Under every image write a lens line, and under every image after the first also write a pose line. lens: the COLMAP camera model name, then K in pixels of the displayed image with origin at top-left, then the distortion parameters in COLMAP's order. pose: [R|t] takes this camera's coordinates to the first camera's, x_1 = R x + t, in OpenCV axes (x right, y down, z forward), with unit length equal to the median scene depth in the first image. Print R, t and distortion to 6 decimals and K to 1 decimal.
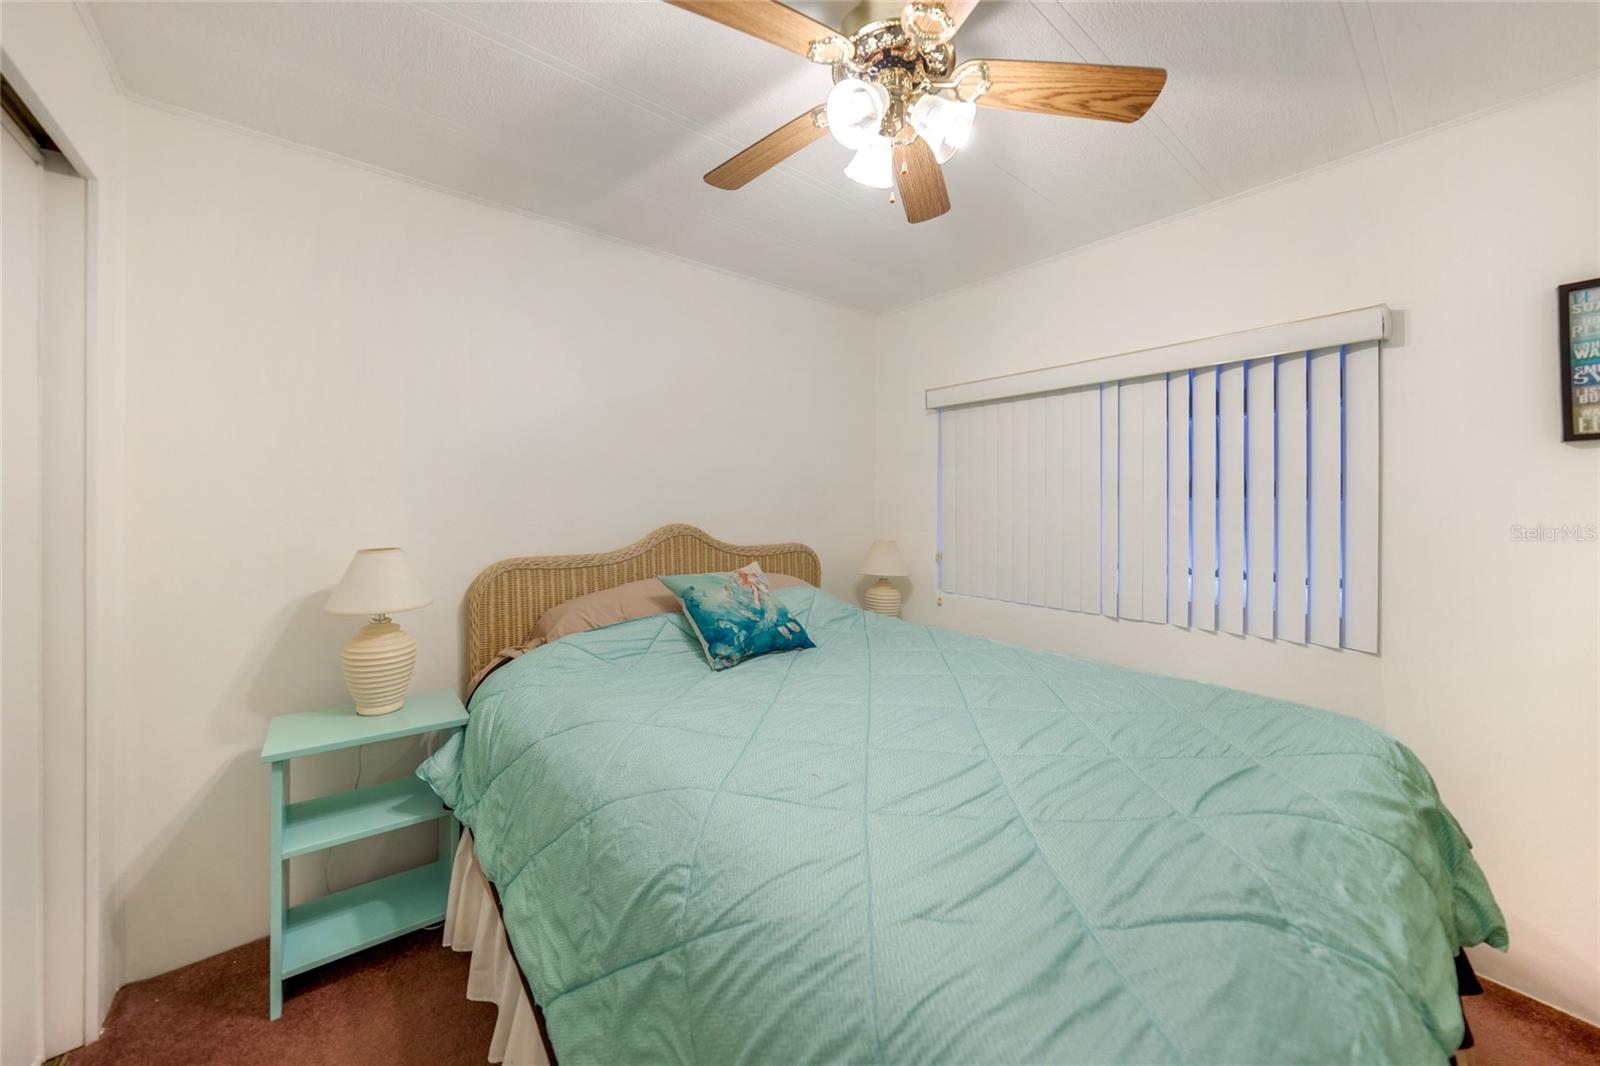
lens RADIAL K [[560.8, 0, 808.5], [0, 560.8, 511.9], [0, 0, 1]] dist [-0.022547, 0.003461]
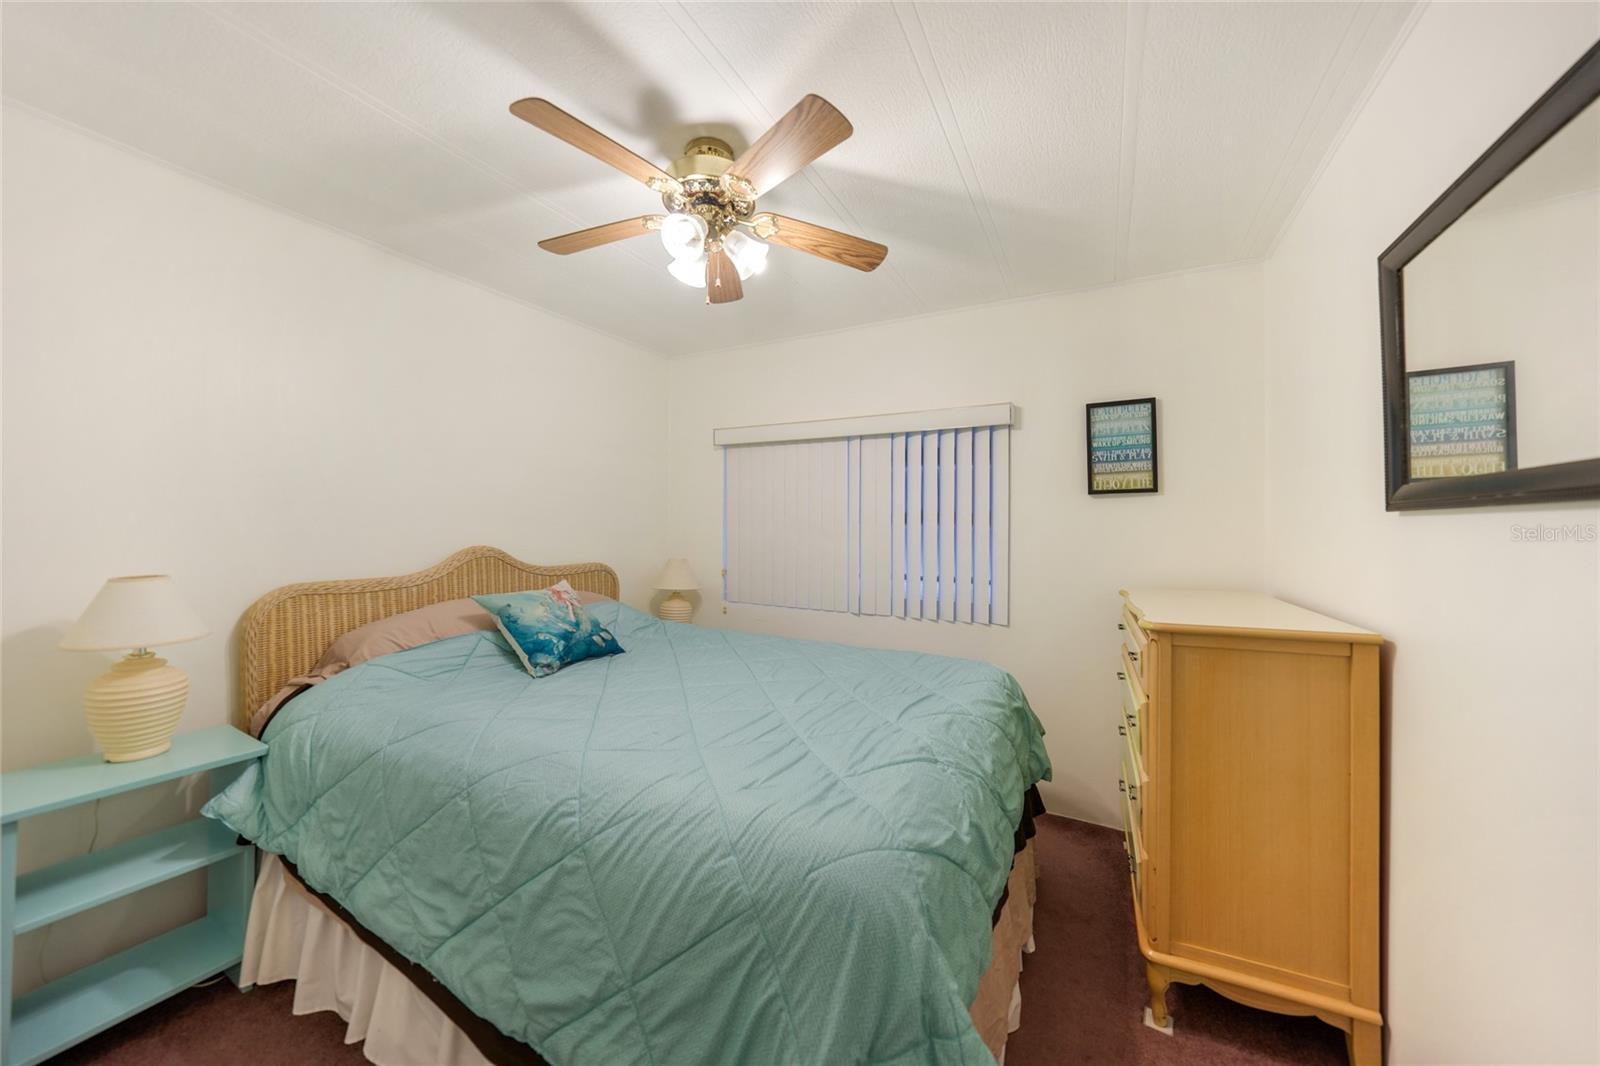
lens RADIAL K [[560.8, 0, 805.3], [0, 560.8, 531.2], [0, 0, 1]] dist [-0.022547, 0.003461]
pose [[0.919723, 0.001399, 0.392565, -0.147316], [-0.001570, 0.999999, 0.000114, -0.011283], [-0.392564, -0.000722, 0.919724, -0.297919]]
